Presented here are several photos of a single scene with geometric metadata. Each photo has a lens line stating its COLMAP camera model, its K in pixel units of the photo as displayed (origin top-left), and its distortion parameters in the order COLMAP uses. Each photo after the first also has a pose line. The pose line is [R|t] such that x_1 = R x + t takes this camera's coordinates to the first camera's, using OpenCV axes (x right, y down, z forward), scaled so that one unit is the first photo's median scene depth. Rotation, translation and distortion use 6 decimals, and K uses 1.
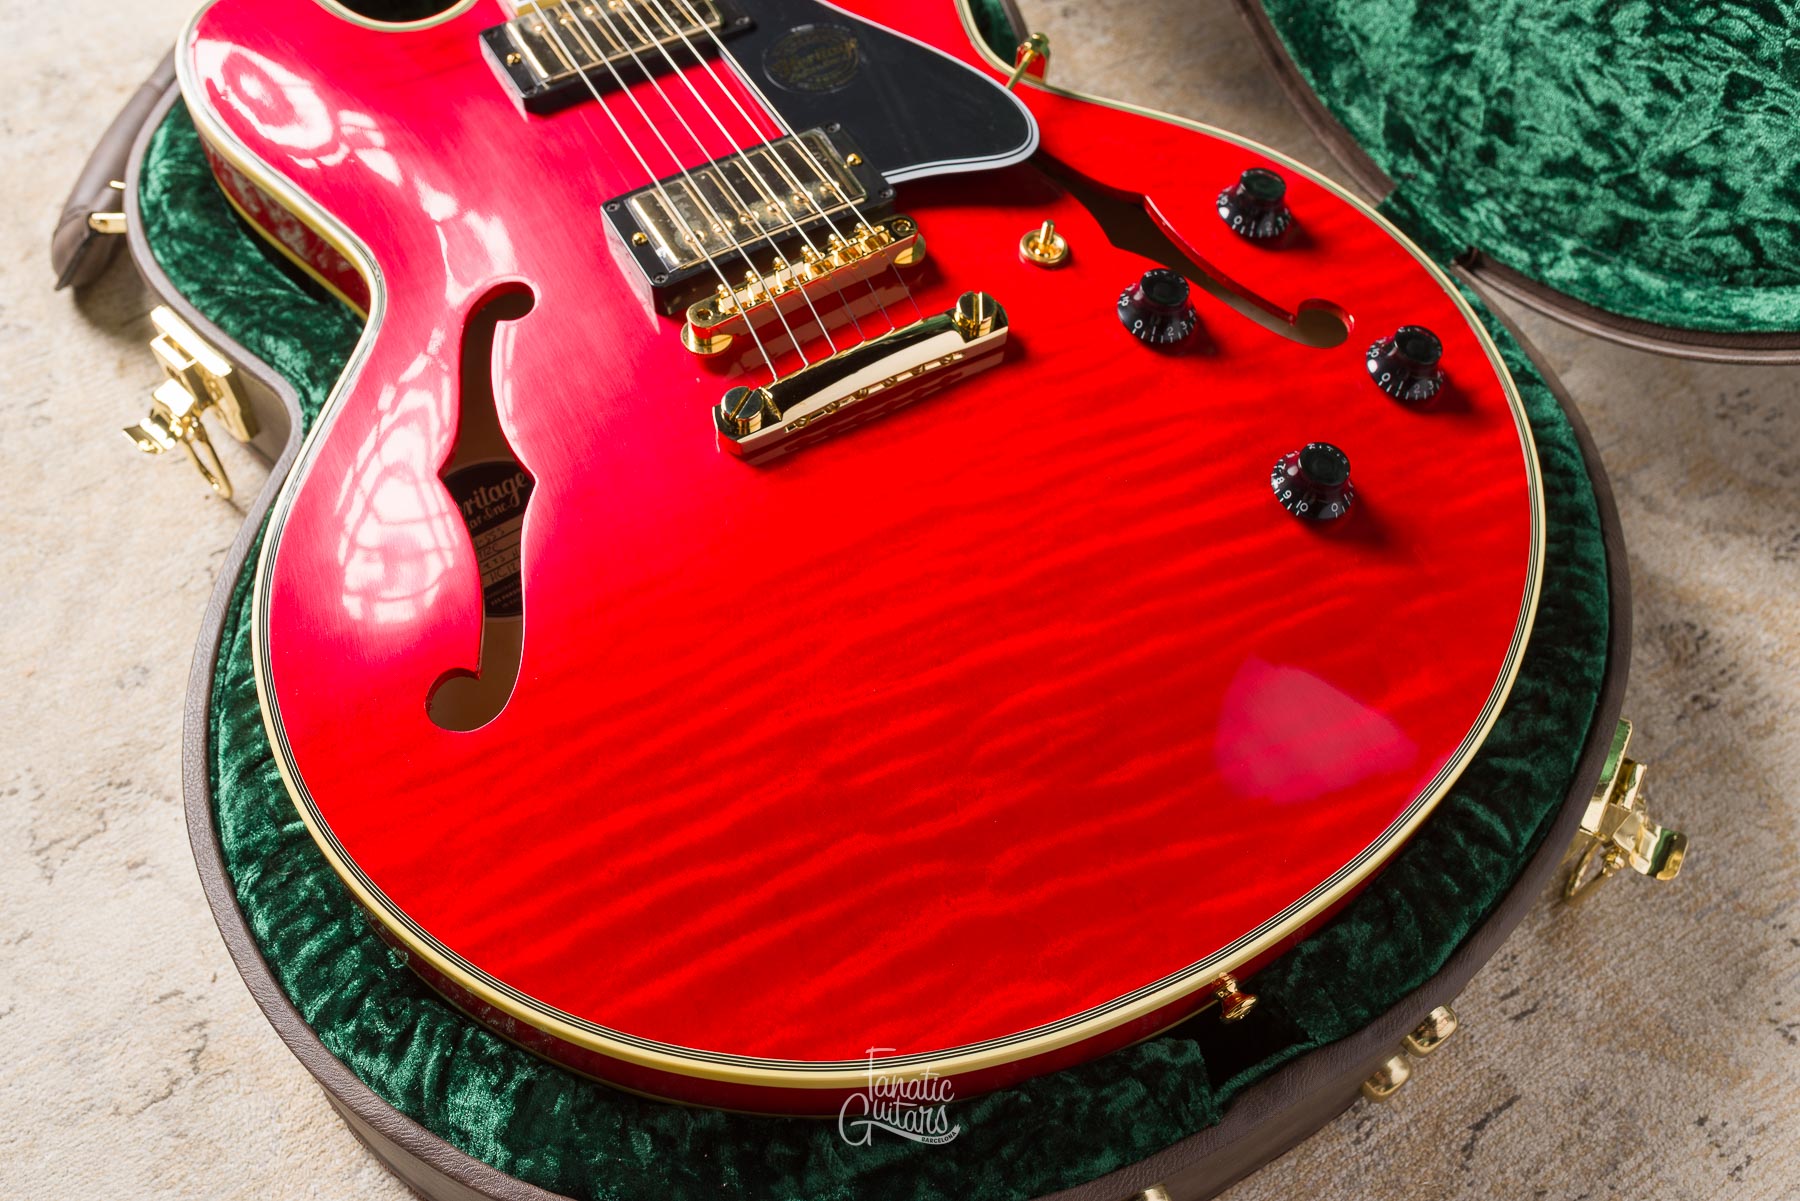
lens RADIAL K [[1752.0, 0, 896.2], [0, 1752.0, 604.5], [0, 0, 1]] dist [-0.004022, 0.011848]
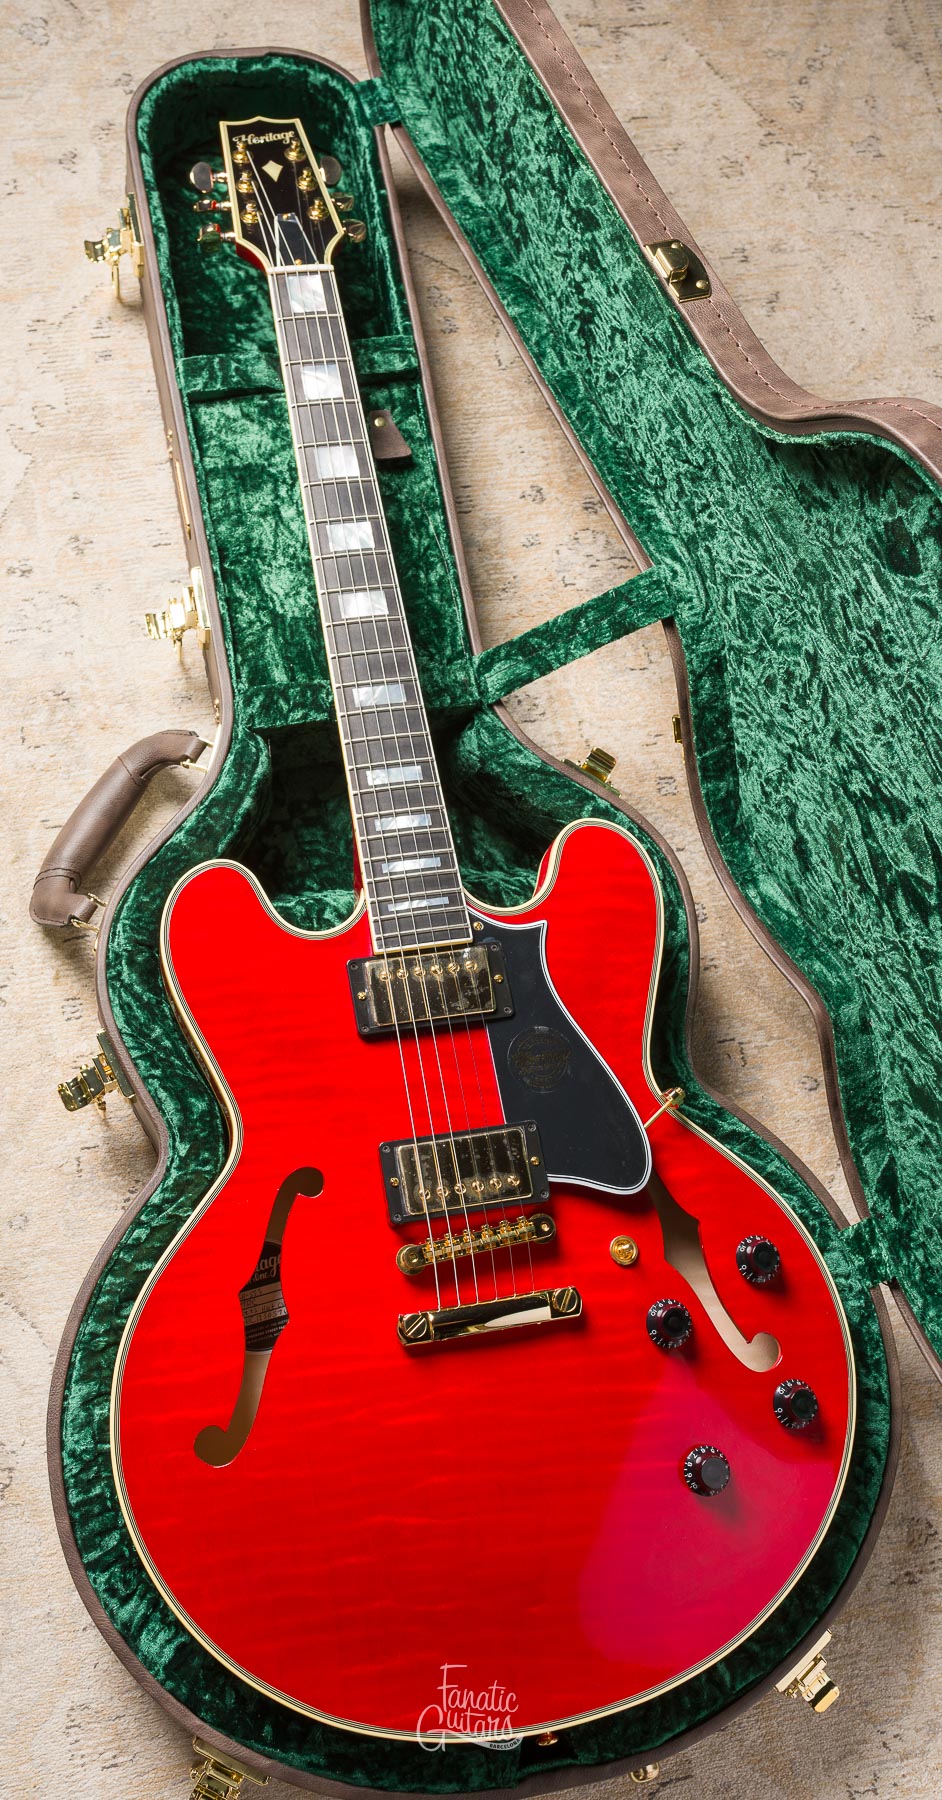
lens RADIAL K [[1759.7, 0, 416.1], [0, 1759.7, 880.4], [0, 0, 1]] dist [-0.004435, 0.000558]
pose [[0.934905, 0.354809, -0.007928, -0.198336], [-0.343823, 0.911042, 0.227570, -0.789767], [0.087966, -0.210031, 0.973729, -0.526382]]
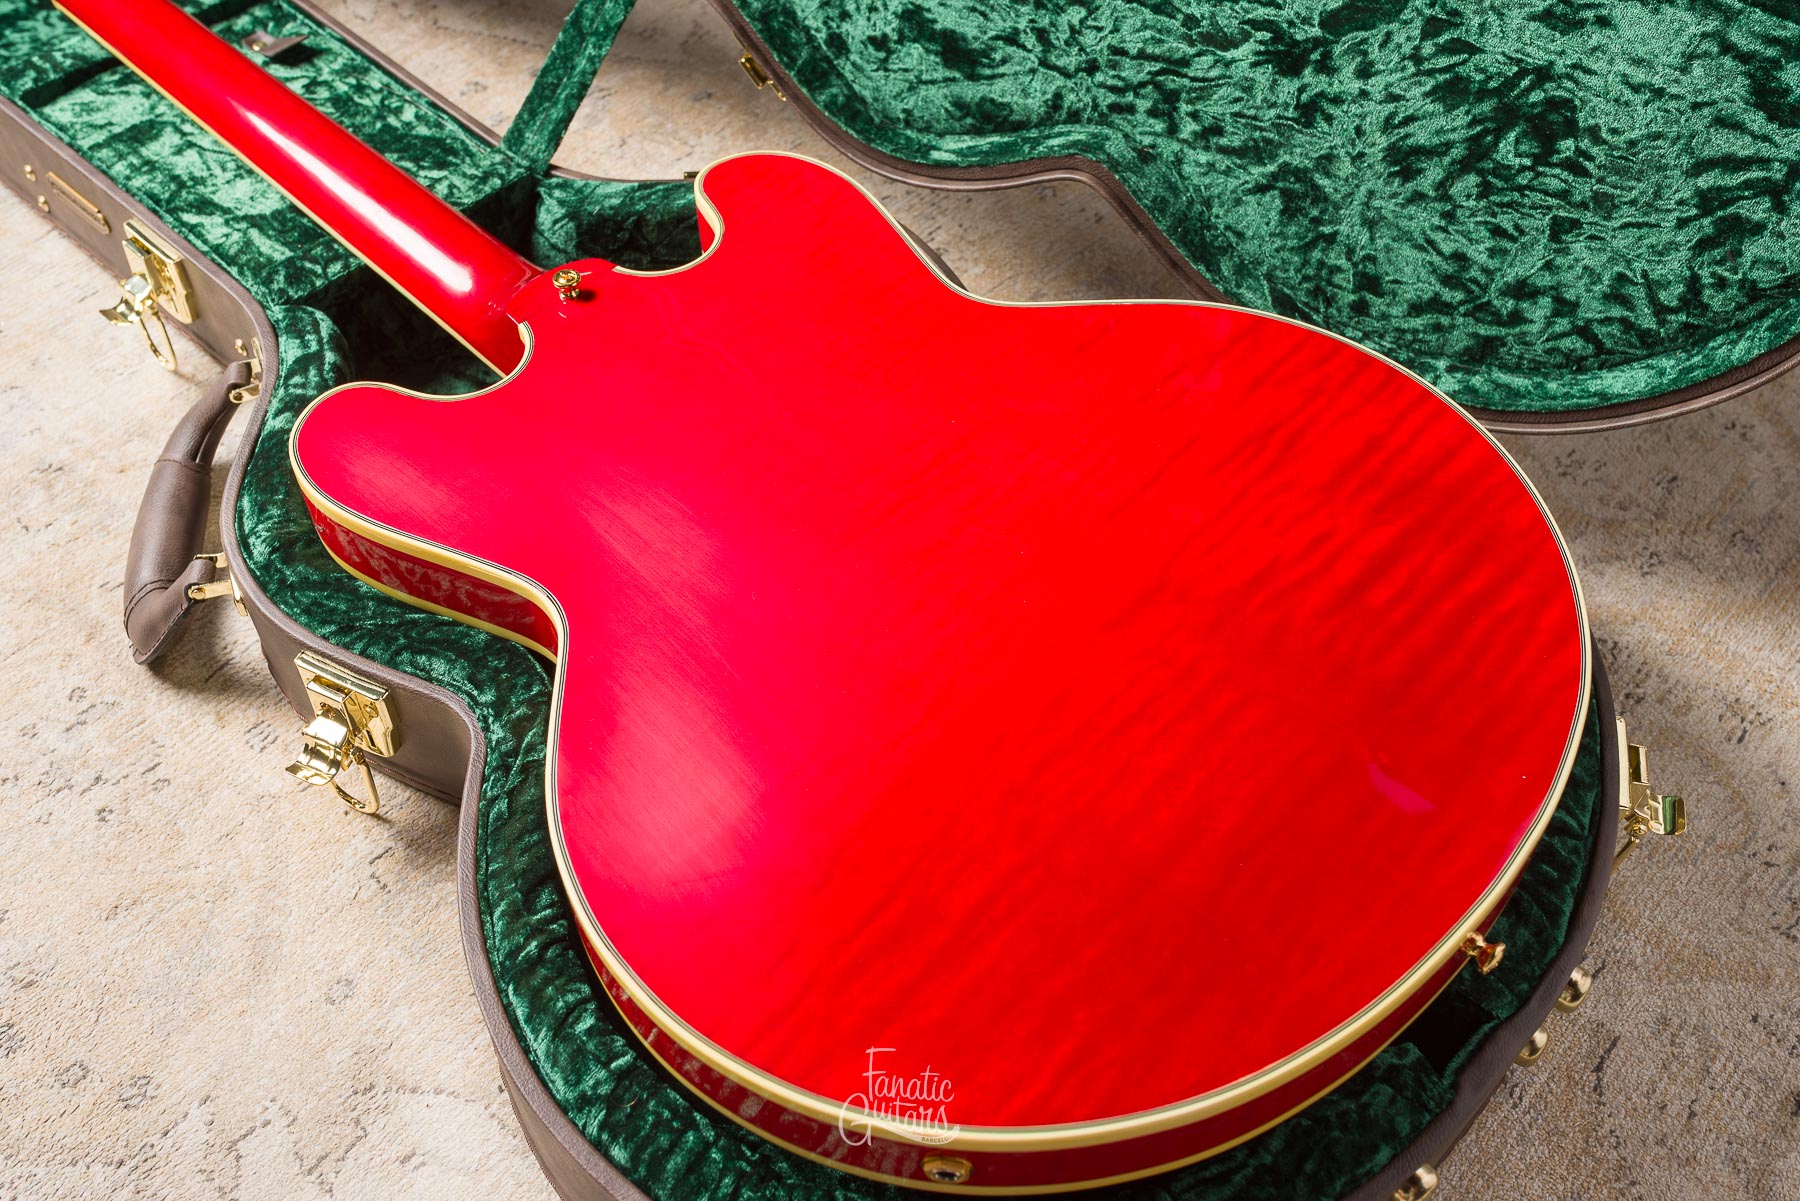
lens RADIAL K [[1740.7, 0, 896.5], [0, 1740.7, 602.4], [0, 0, 1]] dist [-0.002764, 0.001023]
pose [[0.960386, -0.206855, 0.186734, -0.270833], [0.226936, 0.969435, -0.093255, -0.013811], [-0.161737, 0.131938, 0.977974, -0.137177]]
